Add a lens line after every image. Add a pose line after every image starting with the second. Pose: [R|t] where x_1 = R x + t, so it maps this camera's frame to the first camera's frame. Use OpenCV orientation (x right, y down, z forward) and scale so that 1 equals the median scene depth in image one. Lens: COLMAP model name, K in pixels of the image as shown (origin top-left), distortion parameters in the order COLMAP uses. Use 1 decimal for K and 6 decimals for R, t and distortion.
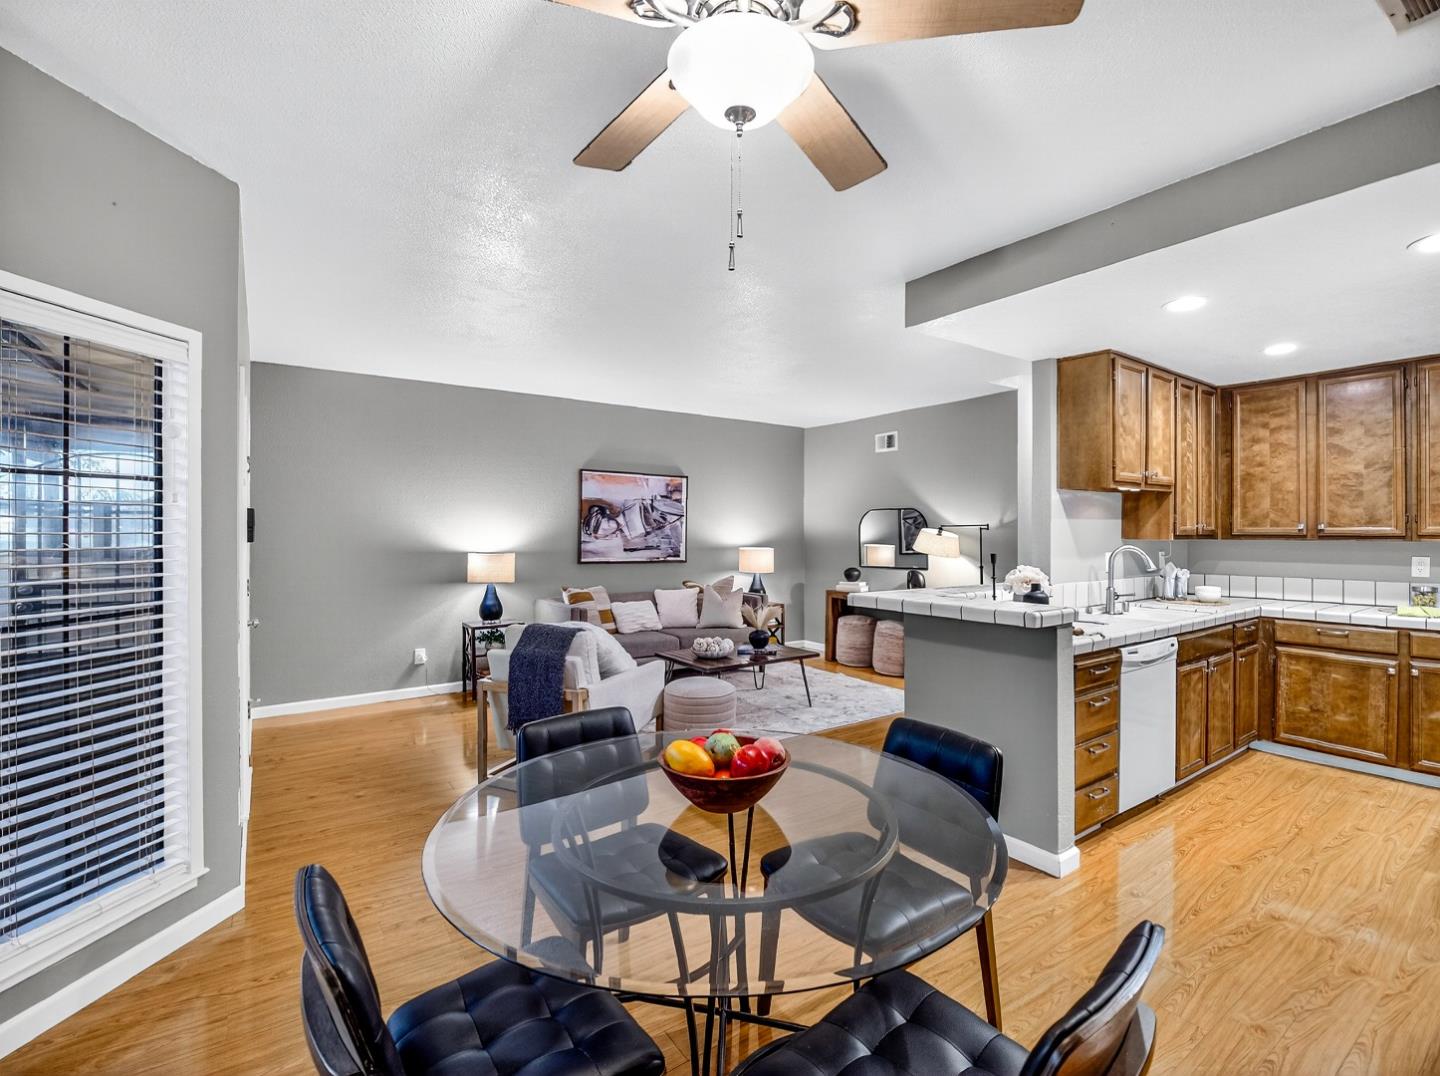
lens RADIAL K [[678.2, 0, 725.4], [0, 678.2, 533.3], [0, 0, 1]] dist [-0.021321, 0.000405]
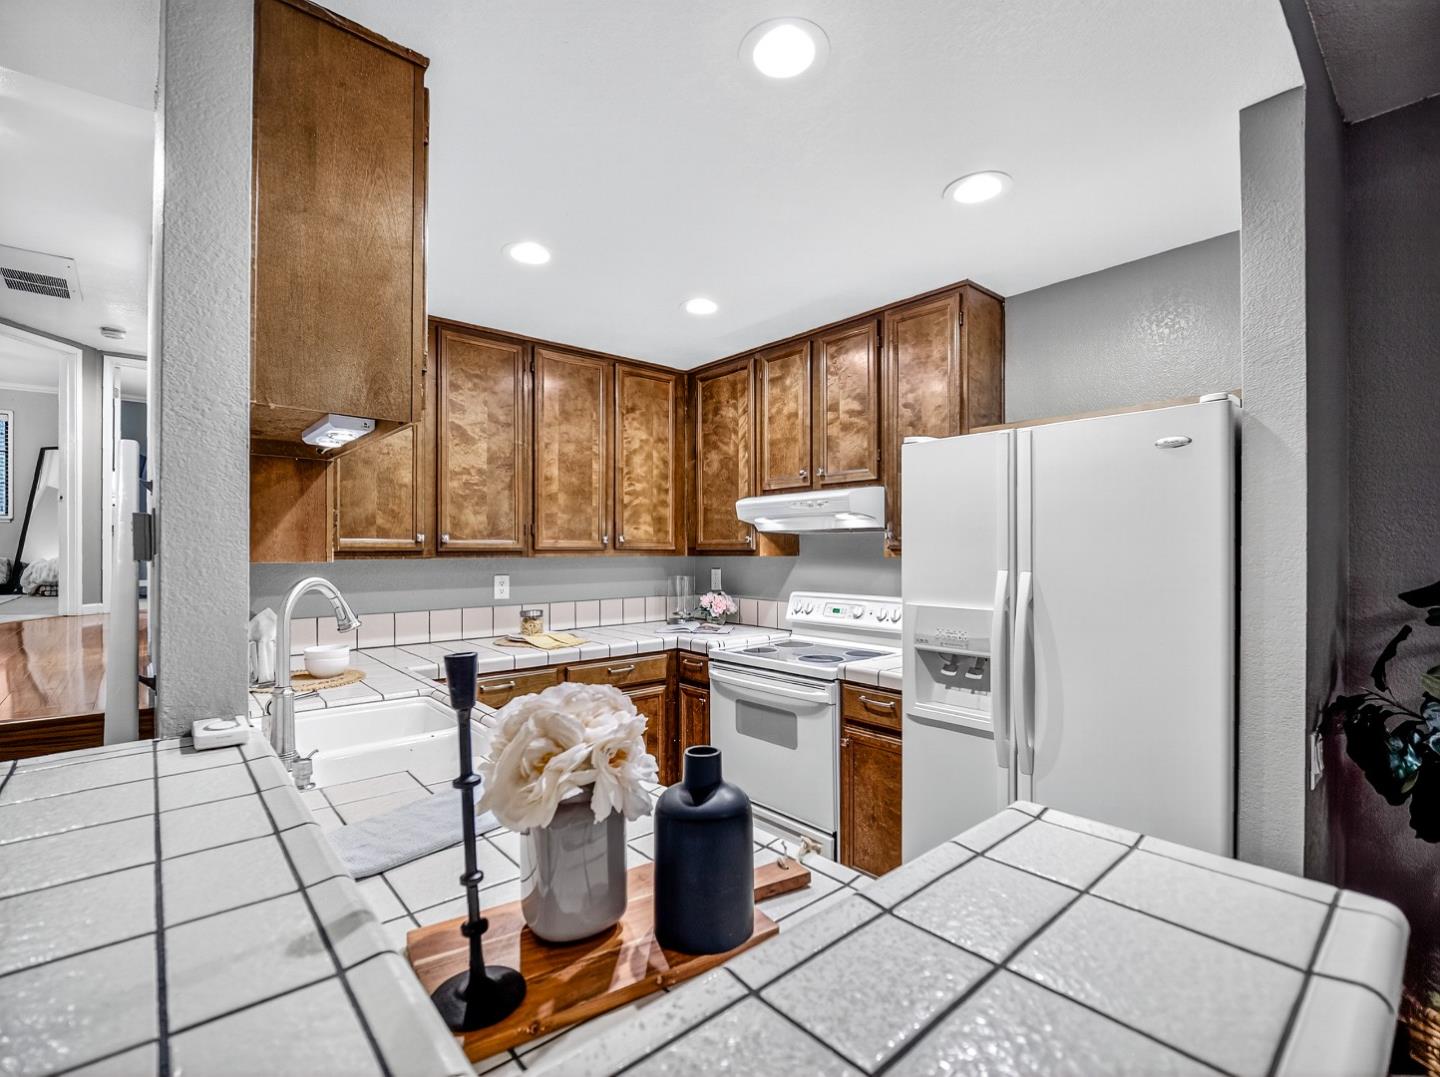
lens RADIAL K [[662.8, 0, 744.3], [0, 662.8, 551.2], [0, 0, 1]] dist [-0.010343, -0.004452]
pose [[-0.098445, -0.004968, 0.995130, 0.167791], [0.003288, 0.999980, 0.005317, 0.000557], [-0.995137, 0.003796, -0.098427, 0.759613]]
